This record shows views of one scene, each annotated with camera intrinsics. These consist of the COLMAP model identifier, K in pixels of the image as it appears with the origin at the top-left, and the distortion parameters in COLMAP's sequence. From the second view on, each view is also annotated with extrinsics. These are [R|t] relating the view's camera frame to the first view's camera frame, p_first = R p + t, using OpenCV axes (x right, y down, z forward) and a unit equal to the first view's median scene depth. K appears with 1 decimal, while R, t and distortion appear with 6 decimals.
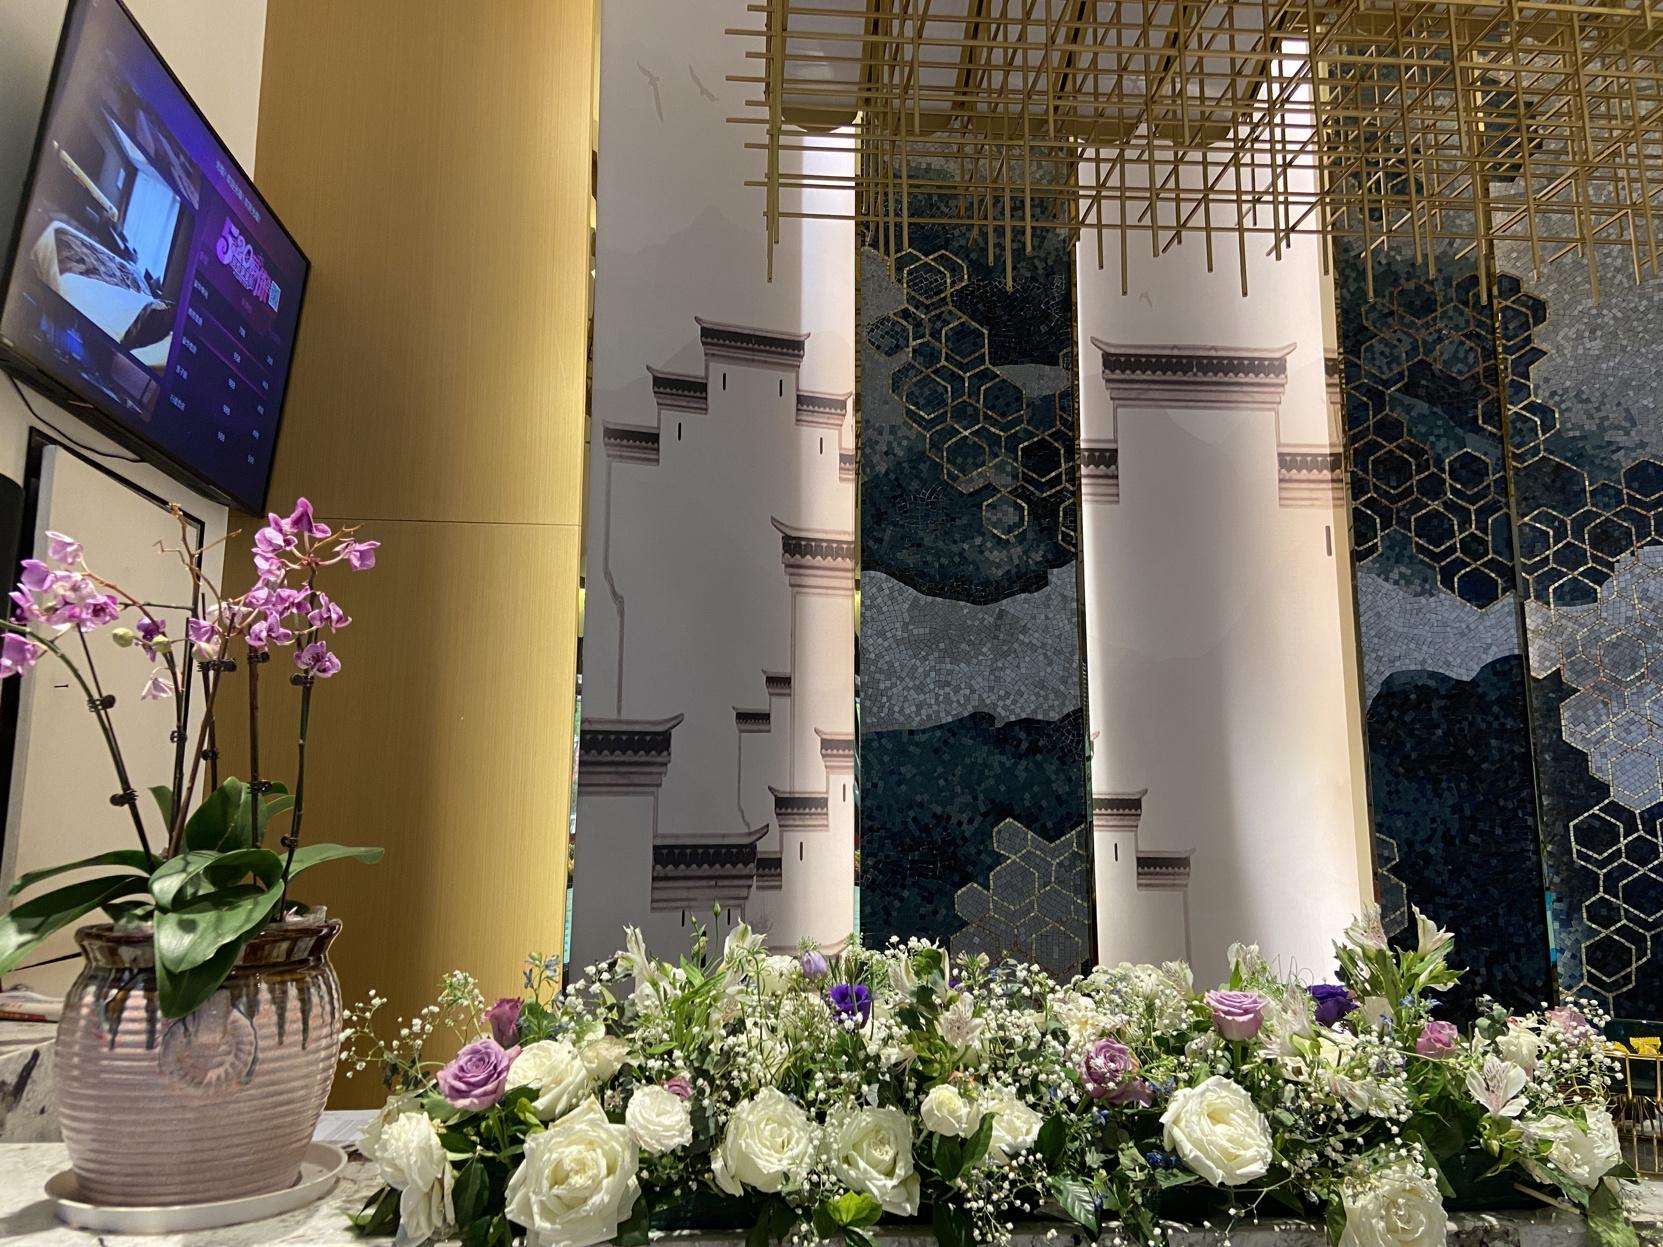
lens RADIAL K [[1204.4, 0, 820.1], [0, 1204.4, 610.5], [0, 0, 1]] dist [0.114750, -0.118999]
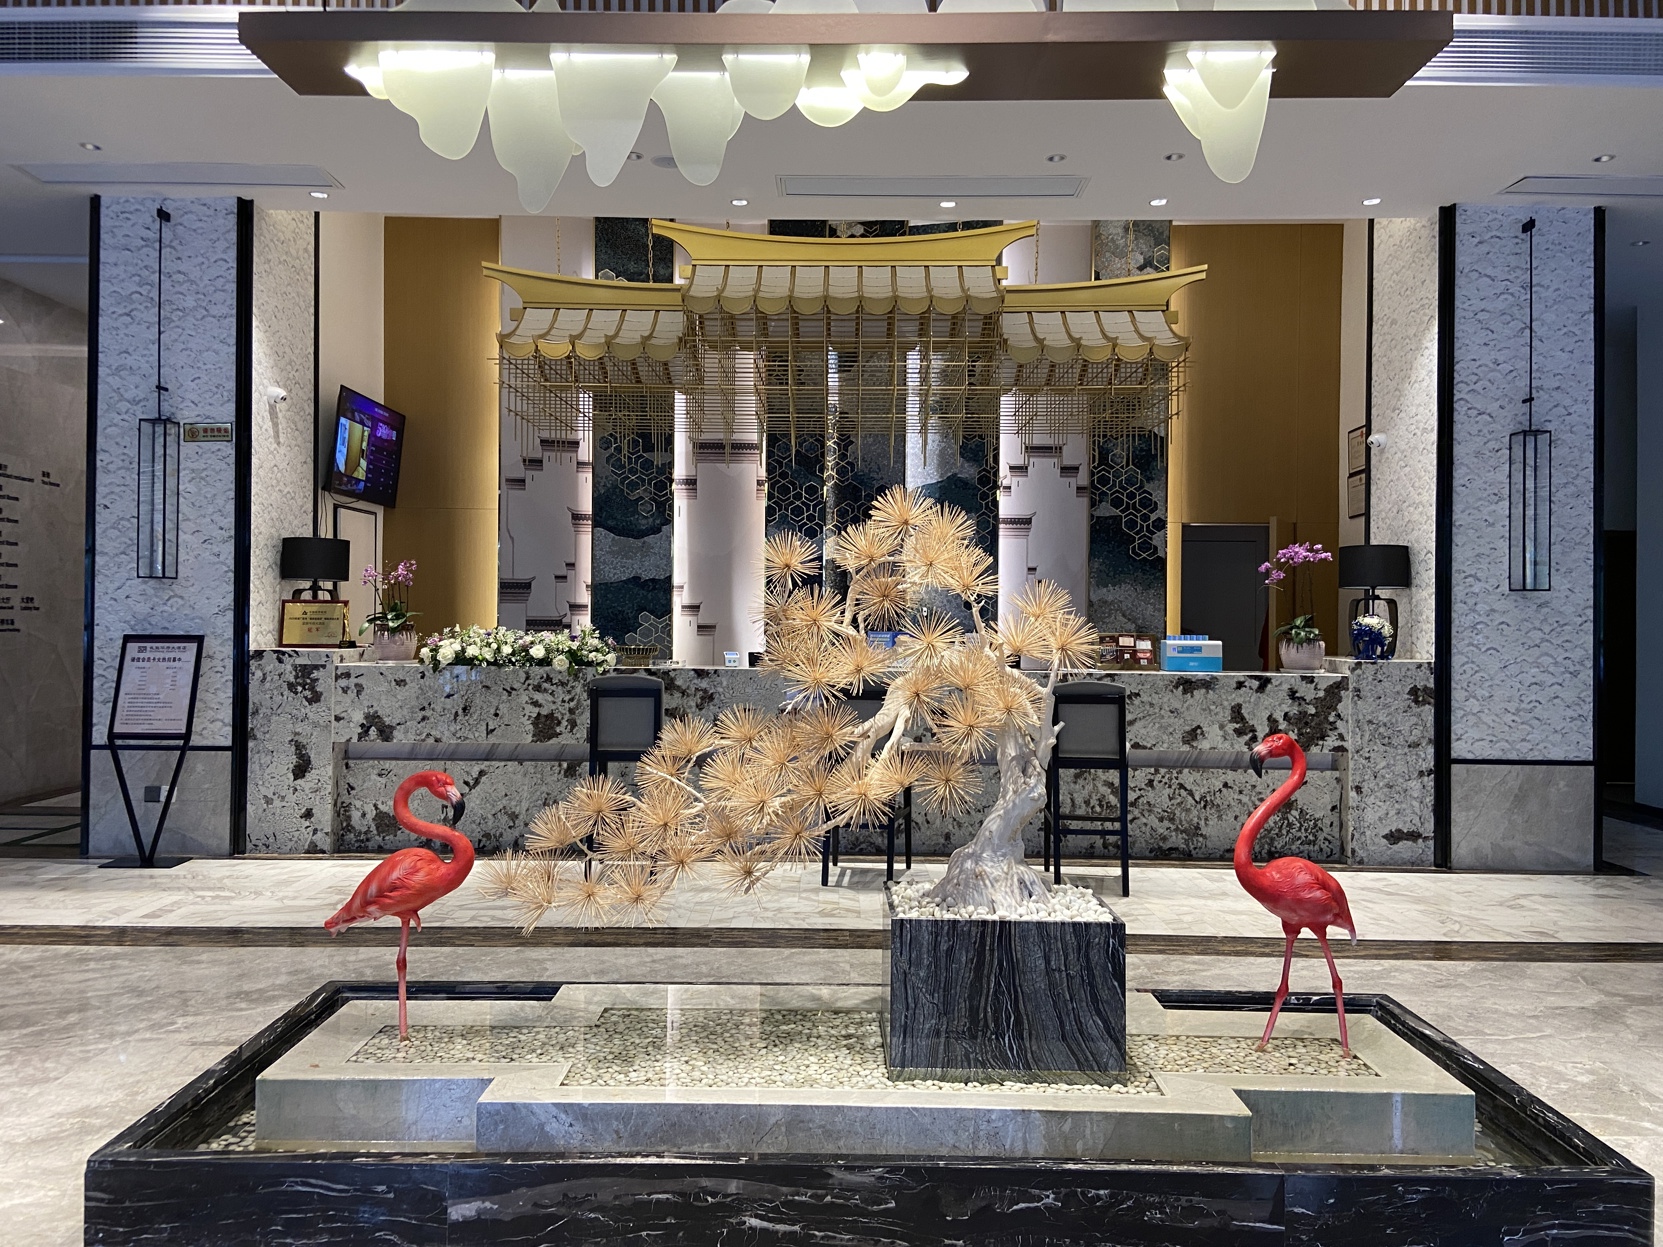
lens RADIAL K [[1204.4, 0, 820.1], [0, 1204.4, 610.5], [0, 0, 1]] dist [0.114750, -0.118999]
pose [[0.995972, 0.007332, -0.089367, 0.828621], [0.007011, 0.987233, 0.159131, -0.293162], [0.089393, -0.159116, 0.983204, -1.833196]]
